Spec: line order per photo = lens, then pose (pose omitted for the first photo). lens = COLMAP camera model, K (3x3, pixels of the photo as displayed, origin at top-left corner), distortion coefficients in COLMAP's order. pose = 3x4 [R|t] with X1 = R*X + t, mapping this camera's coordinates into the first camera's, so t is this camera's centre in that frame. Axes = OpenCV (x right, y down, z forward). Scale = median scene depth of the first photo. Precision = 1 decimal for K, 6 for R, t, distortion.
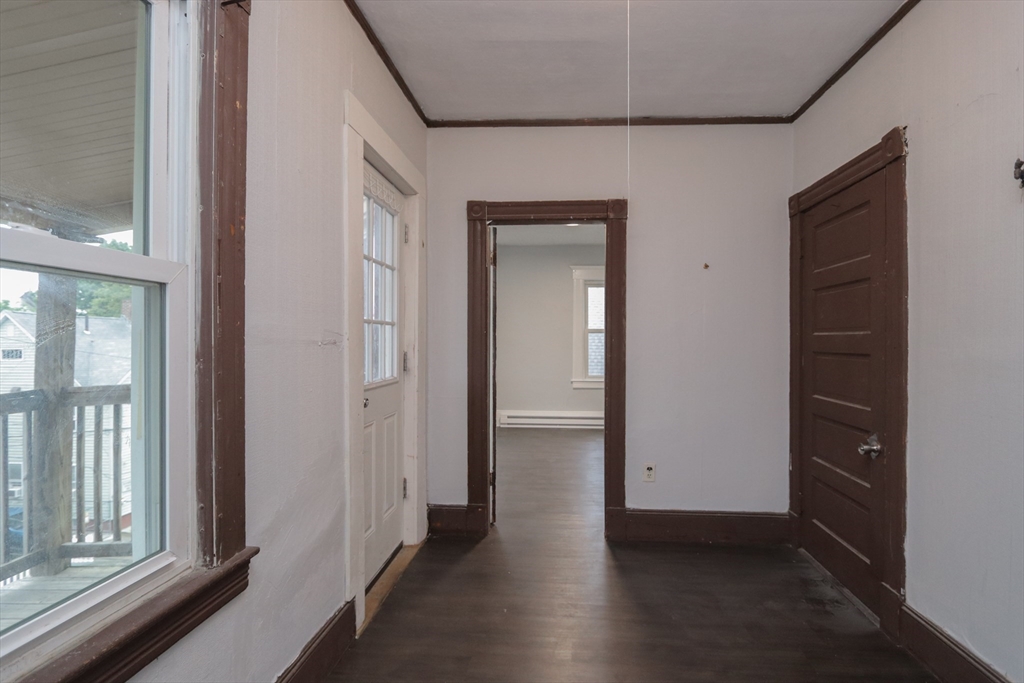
lens RADIAL K [[476.3, 0, 512.0], [0, 476.3, 341.5], [0, 0, 1]] dist [-0.022593, -0.000192]
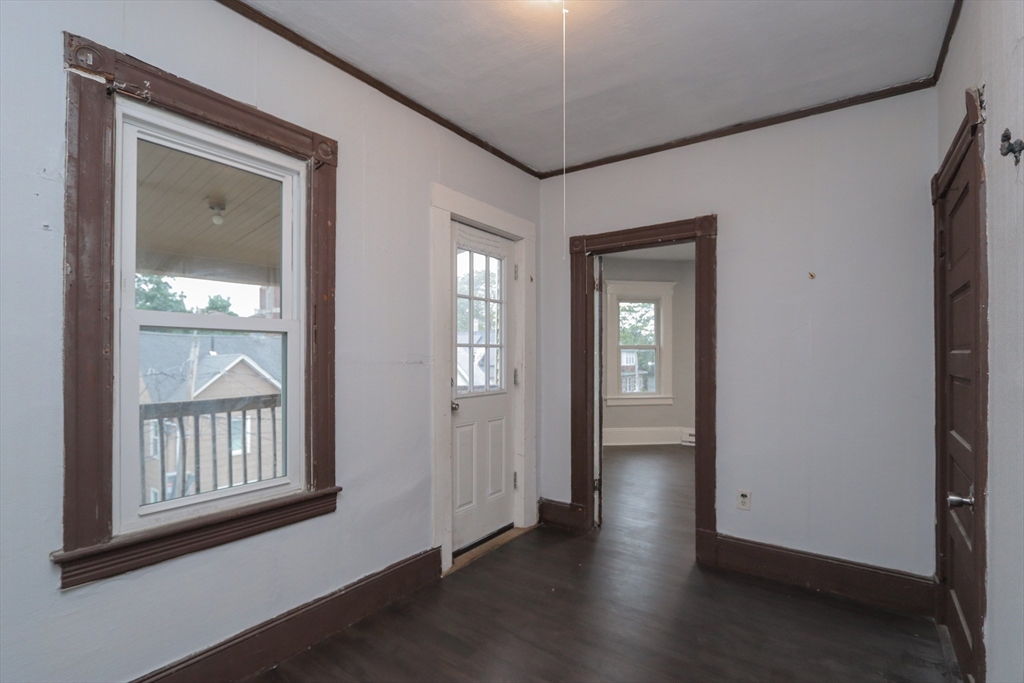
lens RADIAL K [[473.9, 0, 507.5], [0, 473.9, 353.6], [0, 0, 1]] dist [-0.018795, 0.000611]
pose [[0.844175, -0.005220, -0.536042, 0.416122], [0.002773, 0.999982, -0.005371, -0.010965], [0.536061, 0.003047, 0.844174, -0.044274]]
